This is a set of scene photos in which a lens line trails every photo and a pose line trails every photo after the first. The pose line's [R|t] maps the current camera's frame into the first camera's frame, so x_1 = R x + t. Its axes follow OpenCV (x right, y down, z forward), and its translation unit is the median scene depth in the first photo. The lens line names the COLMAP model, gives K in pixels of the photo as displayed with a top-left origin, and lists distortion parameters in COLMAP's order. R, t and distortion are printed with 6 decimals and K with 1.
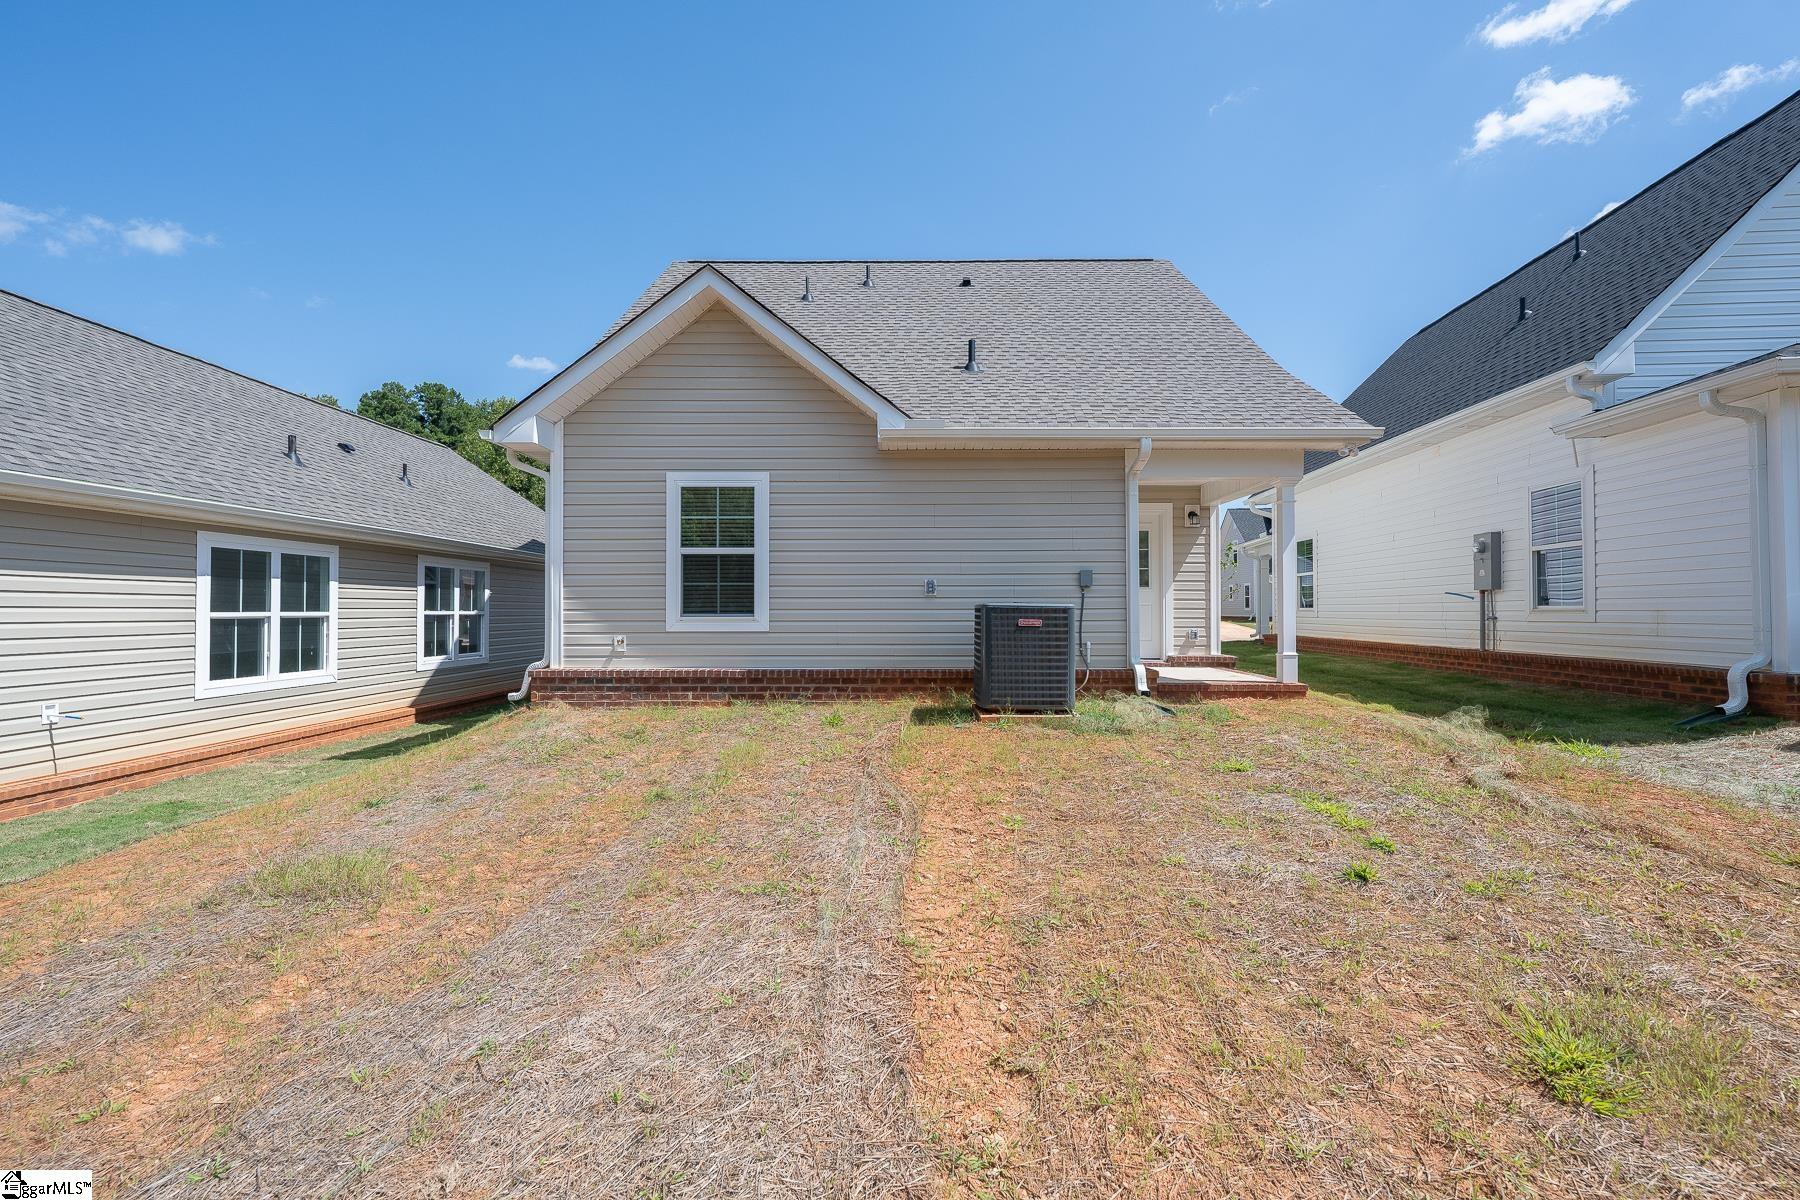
lens RADIAL K [[809.0, 0, 901.8], [0, 809.0, 571.5], [0, 0, 1]] dist [0.001276, -0.000298]
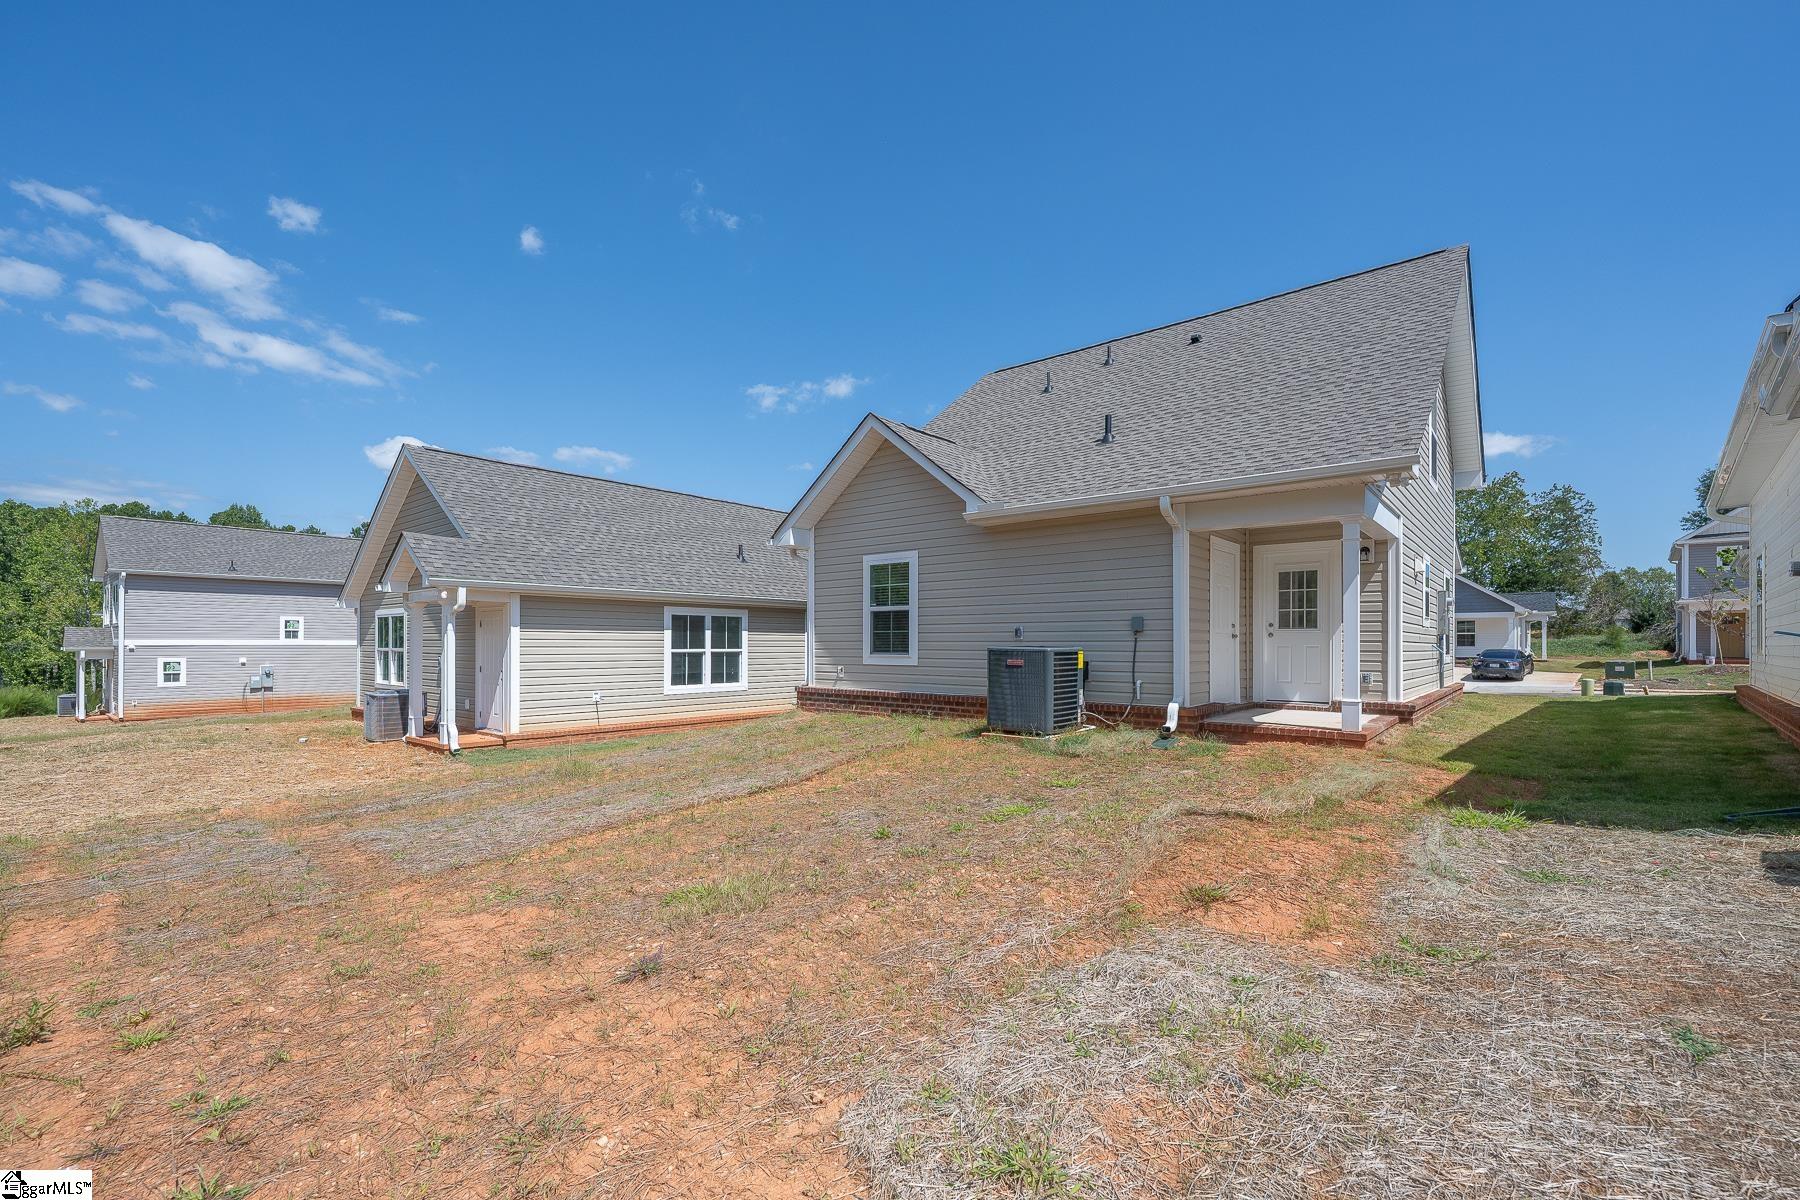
lens RADIAL K [[764.7, 0, 882.4], [0, 764.7, 600.9], [0, 0, 1]] dist [-0.000908, -0.000060]
pose [[0.764543, -0.033788, -0.643687, 0.636050], [0.027976, 0.999424, -0.019232, -0.013280], [0.643966, -0.003305, 0.765047, -0.043720]]
